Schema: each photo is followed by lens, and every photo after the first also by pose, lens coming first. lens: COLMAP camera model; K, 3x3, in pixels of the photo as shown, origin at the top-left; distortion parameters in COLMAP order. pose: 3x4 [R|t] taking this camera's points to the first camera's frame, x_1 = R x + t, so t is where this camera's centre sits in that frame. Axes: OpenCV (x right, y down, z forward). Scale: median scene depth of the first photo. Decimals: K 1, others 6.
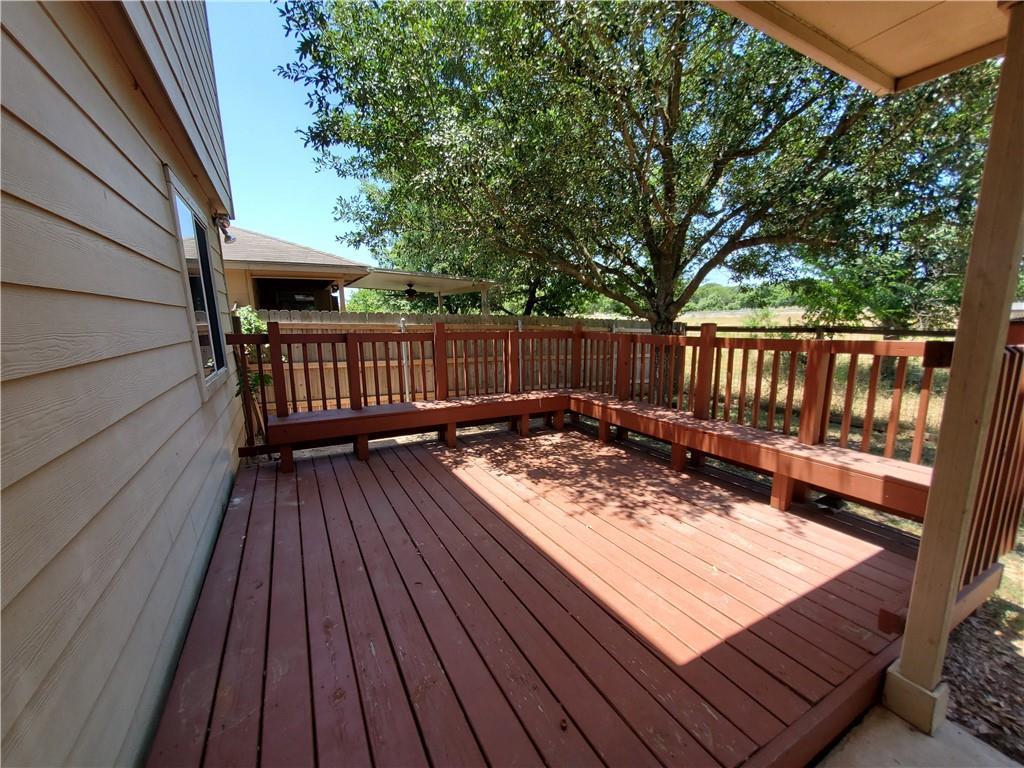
lens RADIAL K [[410.4, 0, 514.1], [0, 410.4, 391.3], [0, 0, 1]] dist [-0.000167, 0.000473]
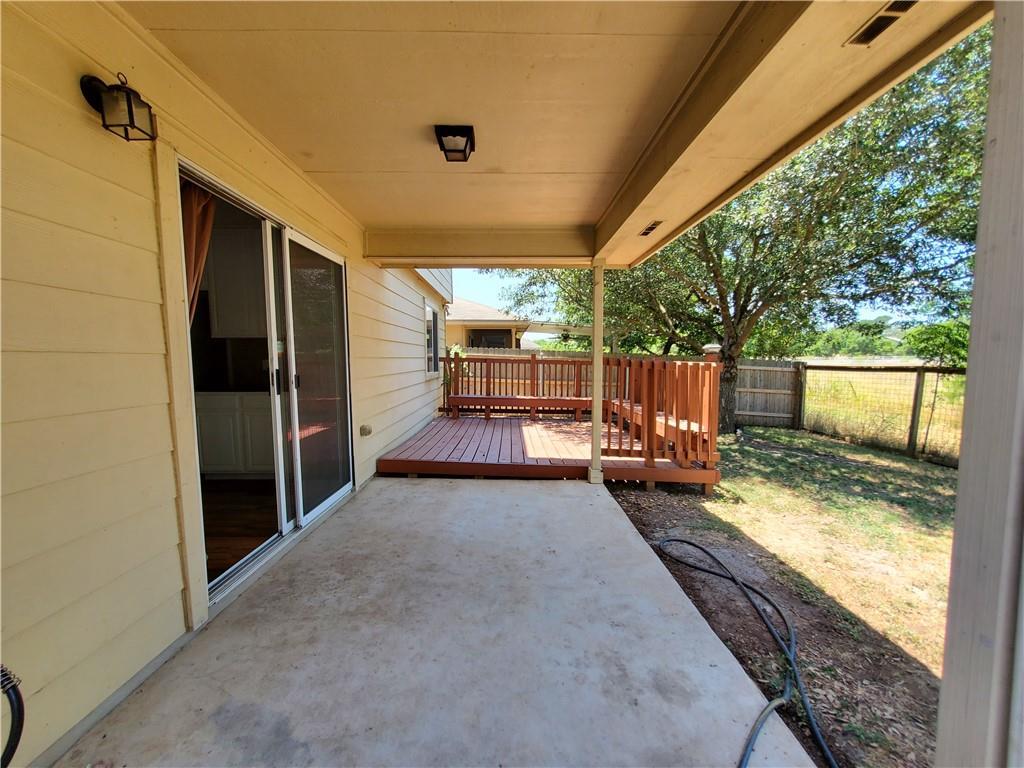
lens RADIAL K [[410.4, 0, 514.1], [0, 410.4, 391.3], [0, 0, 1]] dist [-0.000167, 0.000473]
pose [[0.872030, 0.061106, -0.485624, 0.687255], [-0.104332, 0.992580, -0.062451, 0.132294], [0.478204, 0.105126, 0.871934, -0.682336]]
